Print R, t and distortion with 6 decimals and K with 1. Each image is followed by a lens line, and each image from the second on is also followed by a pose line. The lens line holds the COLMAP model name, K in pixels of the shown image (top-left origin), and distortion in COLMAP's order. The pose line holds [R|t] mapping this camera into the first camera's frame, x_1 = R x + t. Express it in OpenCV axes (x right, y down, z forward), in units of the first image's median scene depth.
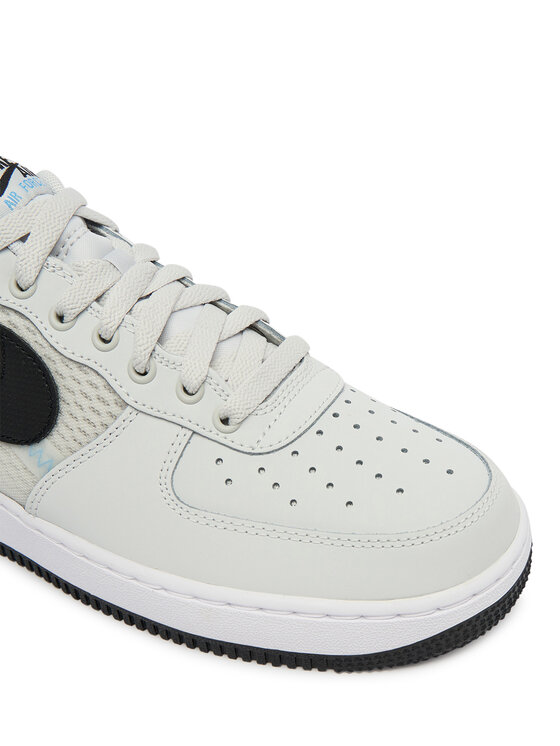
lens RADIAL K [[813.3, 0, 278.4], [0, 813.3, 373.0], [0, 0, 1]] dist [-0.082050, 0.000000]
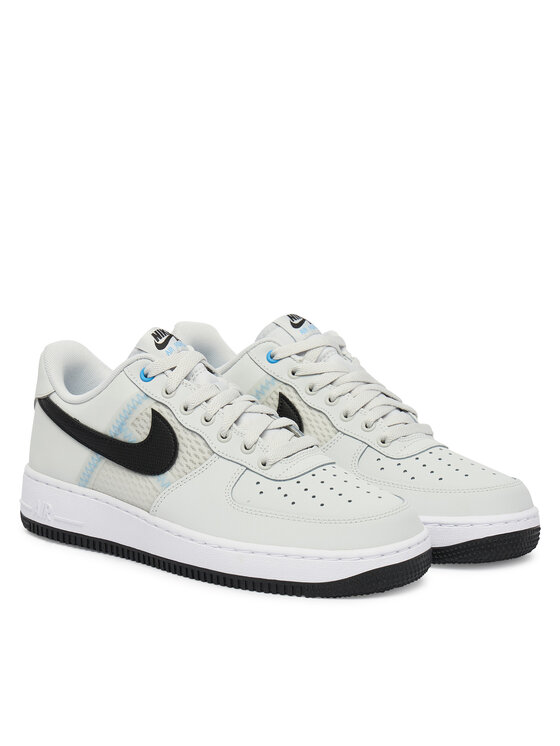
lens RADIAL K [[2168.3, 0, 281.2], [0, 2168.3, 372.1], [0, 0, 1]] dist [-1.310796, 0.000000]
pose [[0.980977, 0.058518, -0.185094, 0.877520], [-0.129447, 0.907736, -0.399073, 1.838597], [0.144664, 0.415442, 0.898043, -3.533763]]
